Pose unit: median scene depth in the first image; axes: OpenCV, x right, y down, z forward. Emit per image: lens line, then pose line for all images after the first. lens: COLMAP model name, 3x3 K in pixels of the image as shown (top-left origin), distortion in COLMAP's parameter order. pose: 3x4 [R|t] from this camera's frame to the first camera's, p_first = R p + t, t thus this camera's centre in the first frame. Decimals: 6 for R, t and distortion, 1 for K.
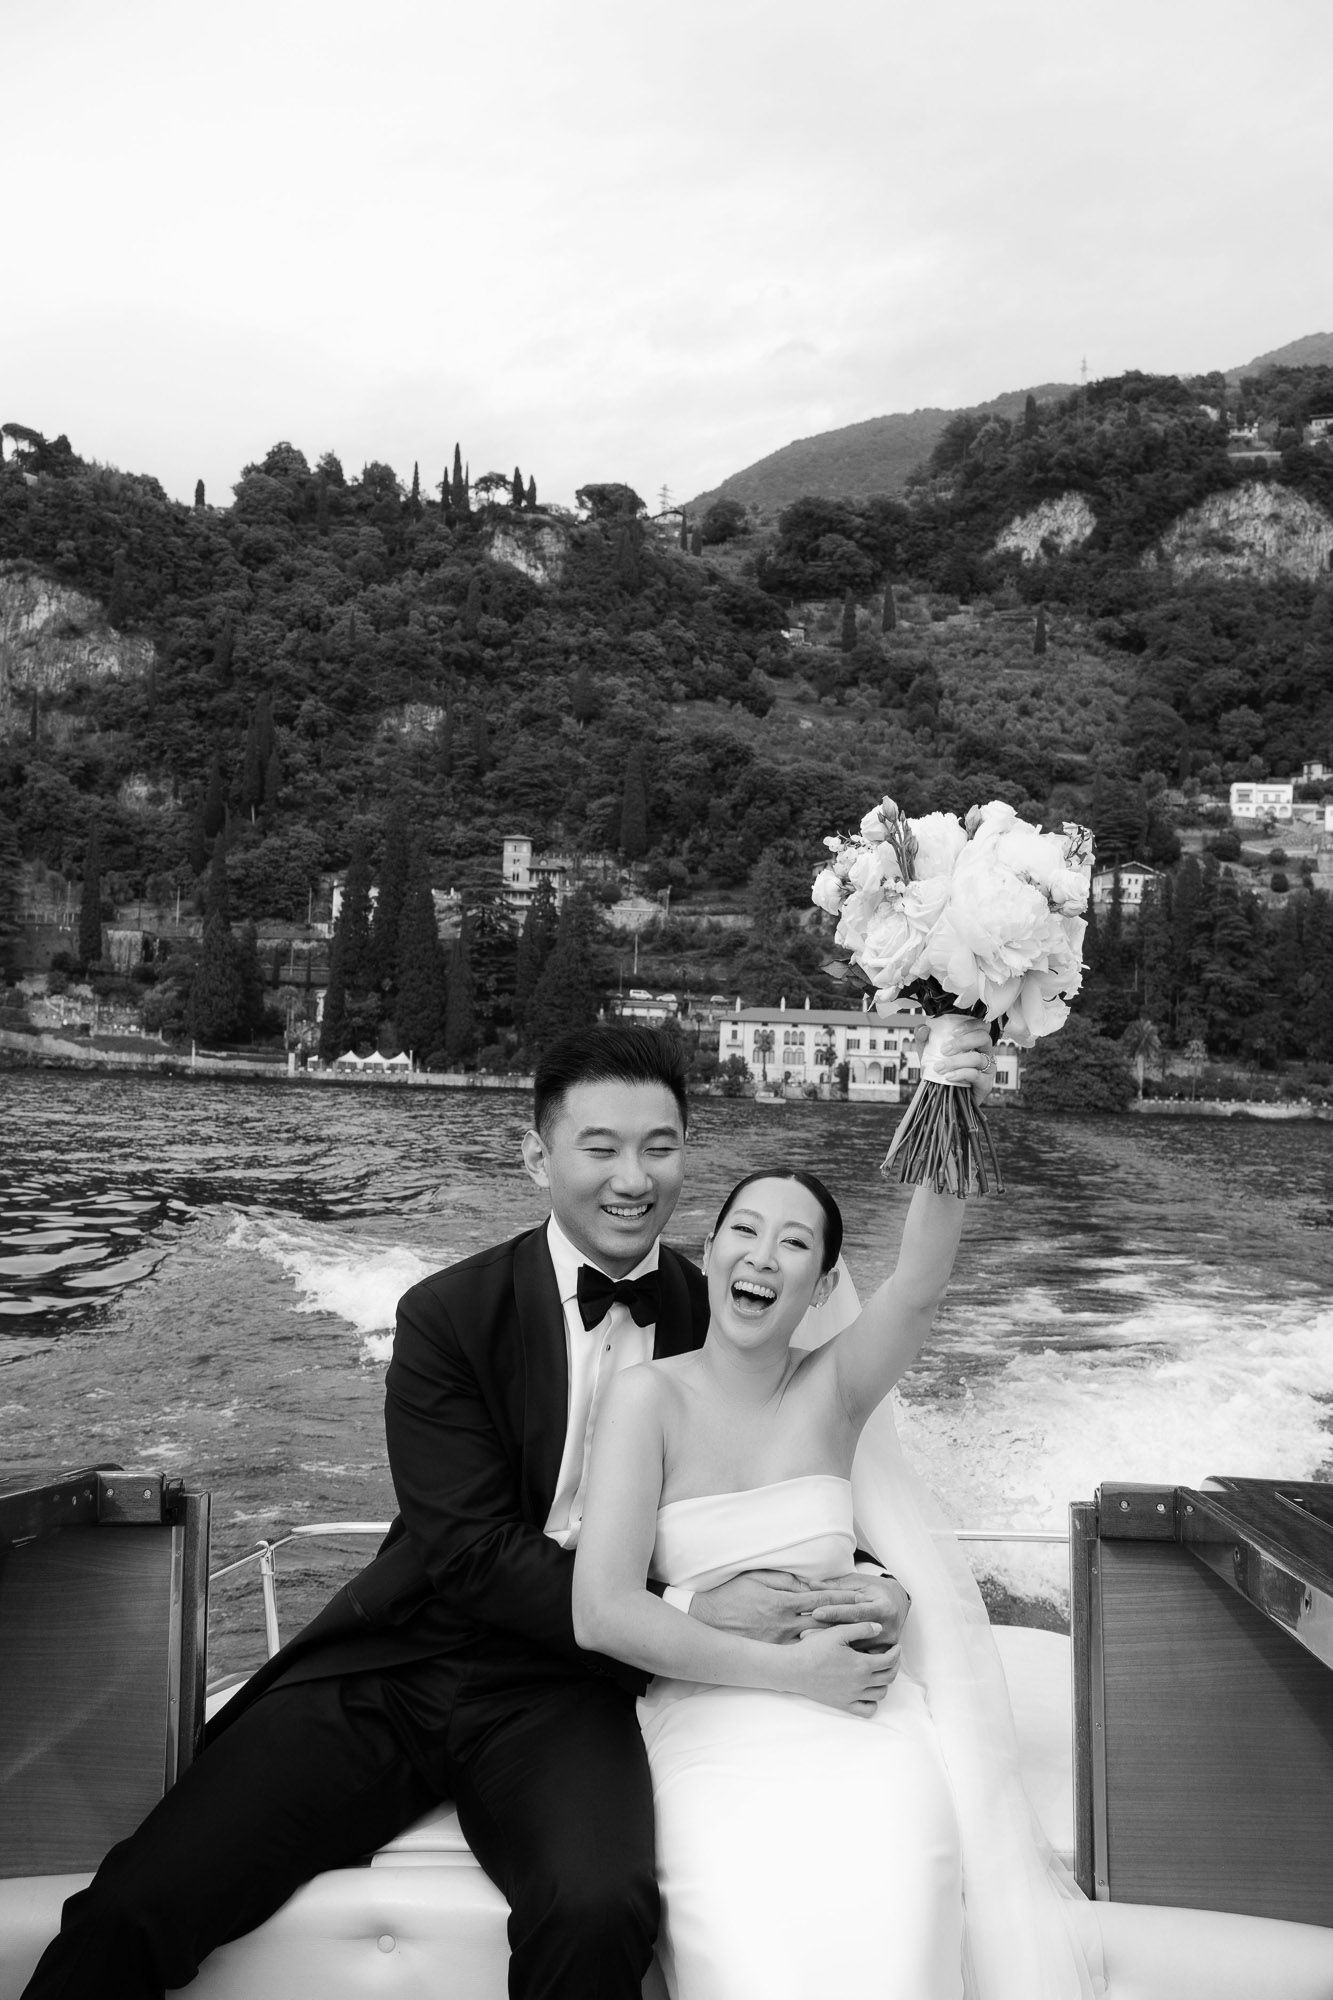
lens RADIAL K [[1999.5, 0, 666.5], [0, 1999.5, 1000.0], [0, 0, 1]] dist [-0.015052, 0.027582]
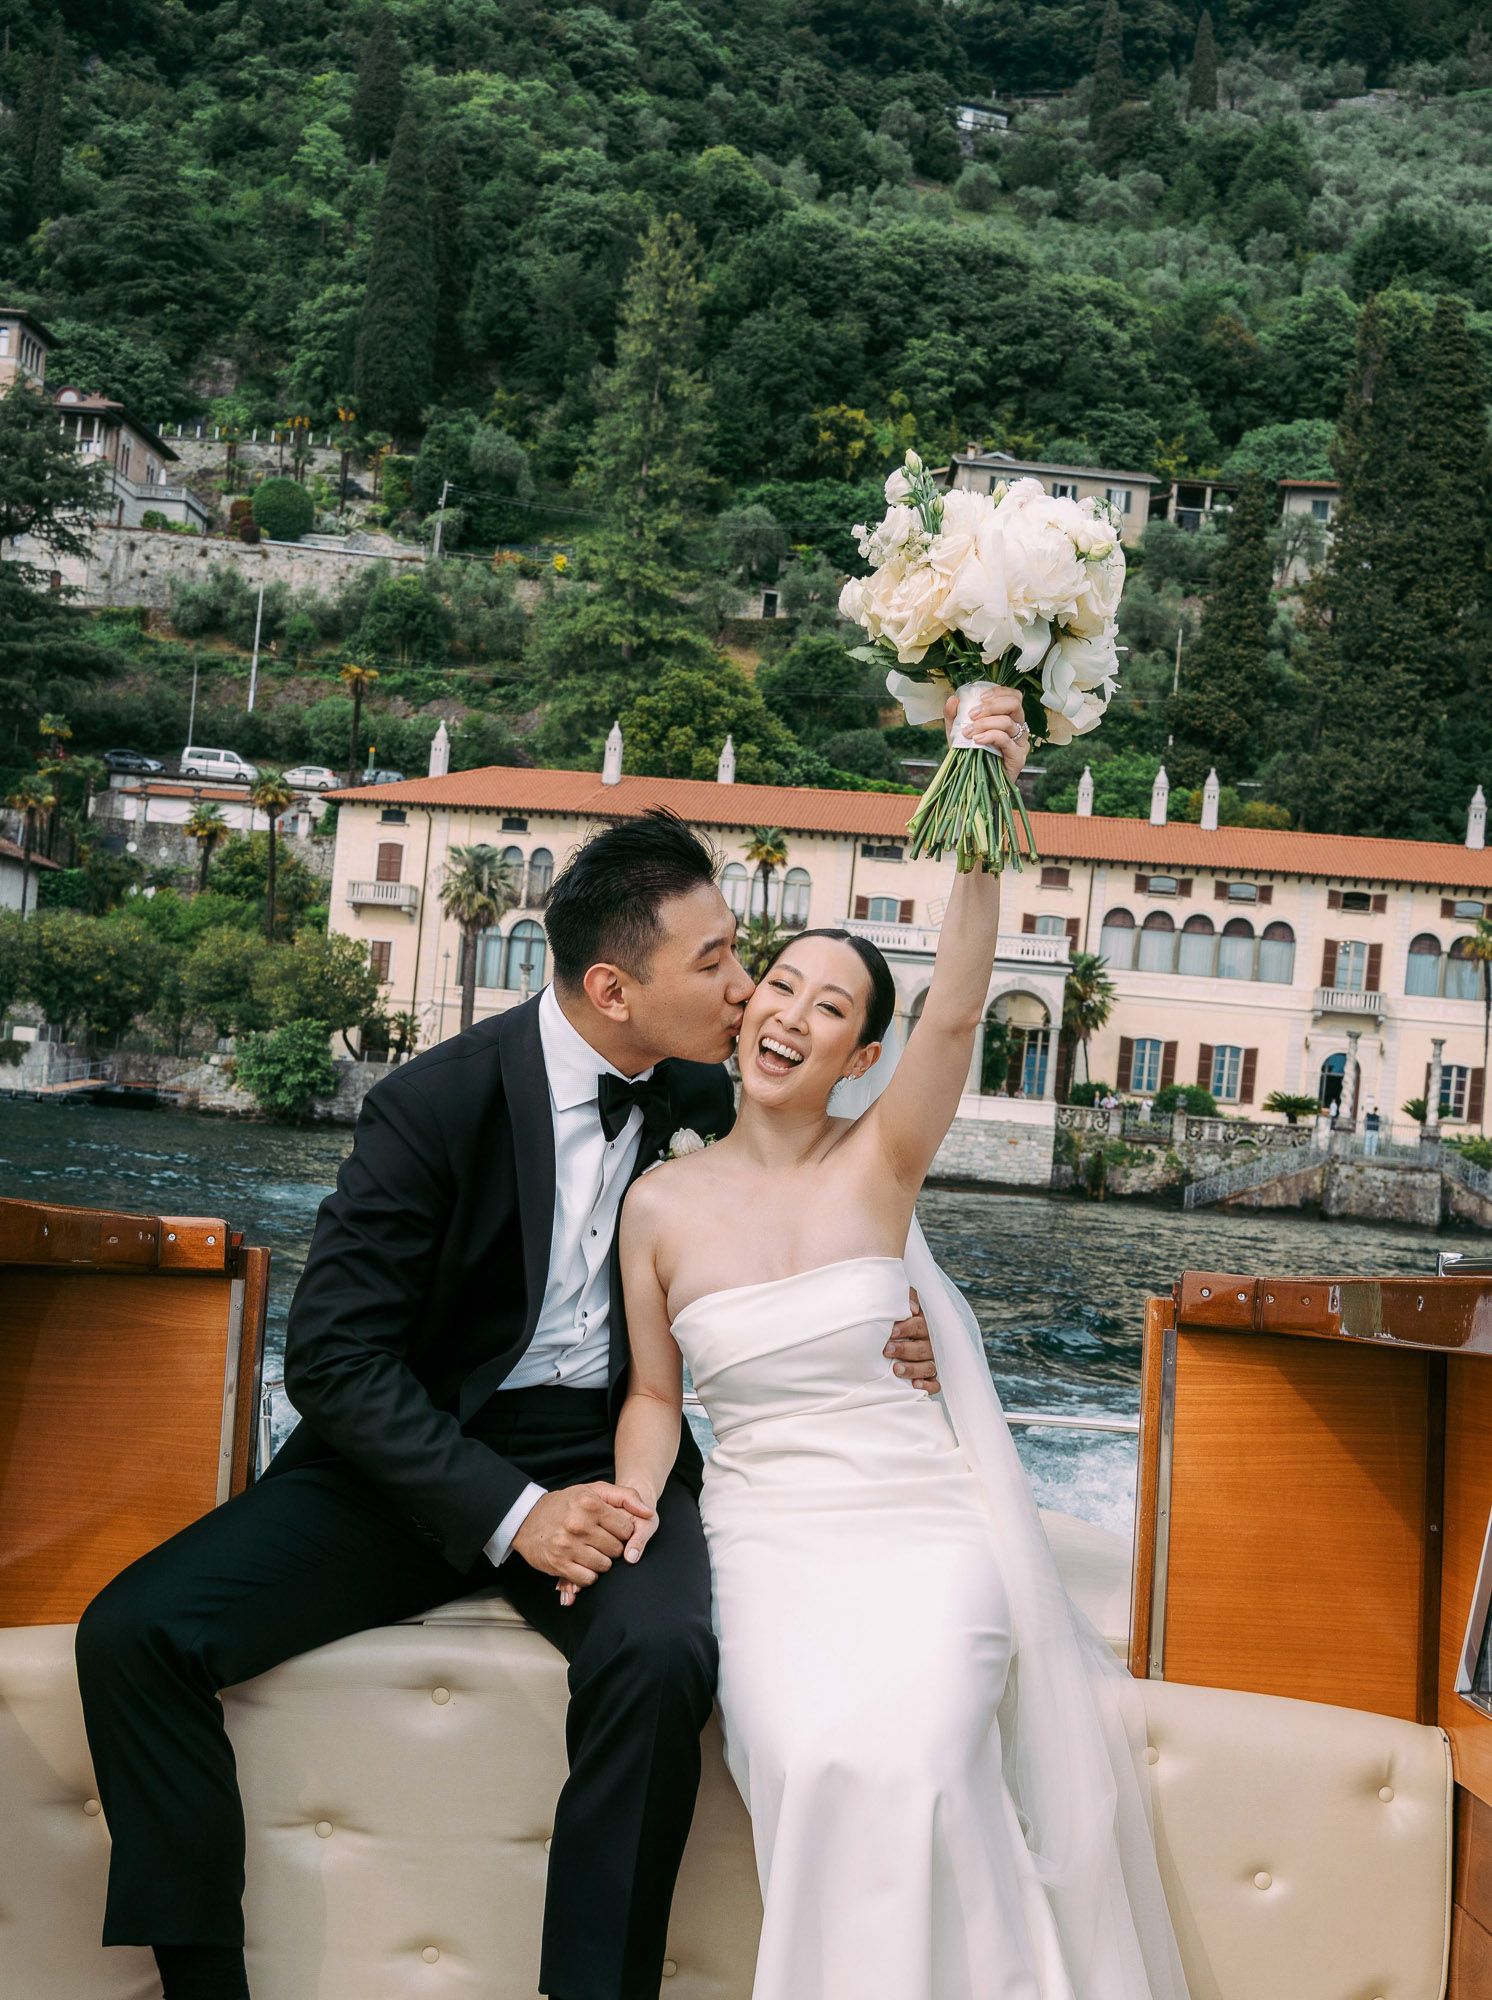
lens RADIAL K [[2806.6, 0, 746.0], [0, 2806.6, 1000.0], [0, 0, 1]] dist [0.011510, 0.024169]
pose [[0.997323, 0.052303, -0.051097, 0.070846], [-0.053013, 0.998514, -0.012644, 0.026784], [0.050360, 0.015319, 0.998614, 0.509485]]
